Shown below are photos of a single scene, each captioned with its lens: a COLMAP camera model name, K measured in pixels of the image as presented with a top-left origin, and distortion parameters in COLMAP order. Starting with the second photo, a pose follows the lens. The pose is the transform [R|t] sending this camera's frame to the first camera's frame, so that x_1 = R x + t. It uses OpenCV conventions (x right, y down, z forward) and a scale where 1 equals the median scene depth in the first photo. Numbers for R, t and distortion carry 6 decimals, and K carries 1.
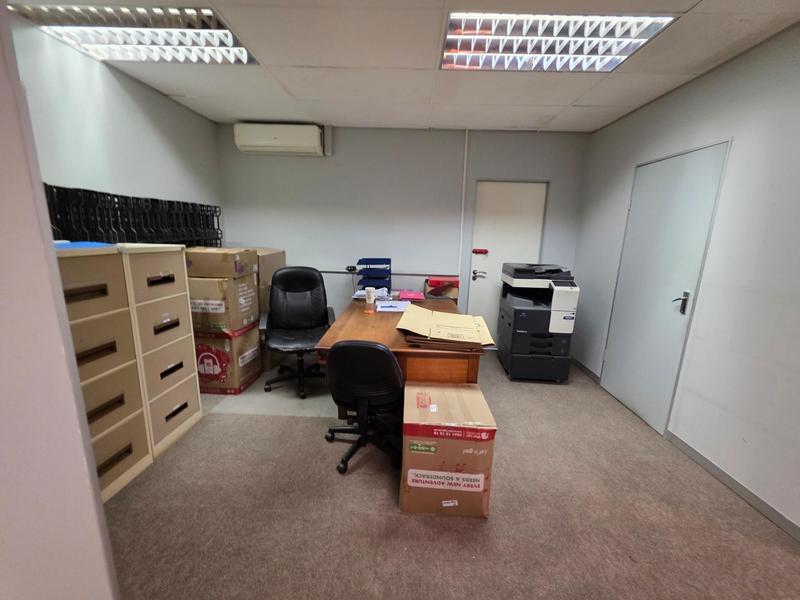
lens RADIAL K [[321.5, 0, 403.3], [0, 321.5, 299.8], [0, 0, 1]] dist [0.003284, -0.000199]
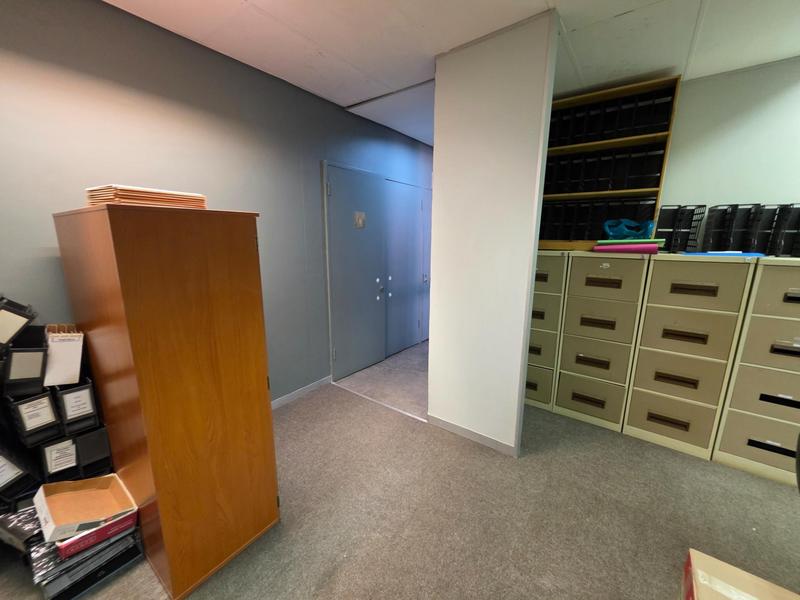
lens RADIAL K [[321.5, 0, 399.3], [0, 321.5, 300.6], [0, 0, 1]] dist [0.003284, -0.000199]
pose [[-0.582025, 0.128088, -0.803020, 0.664578], [-0.184933, 0.940790, 0.284103, -0.113145], [0.791863, 0.313860, -0.523875, 0.657812]]
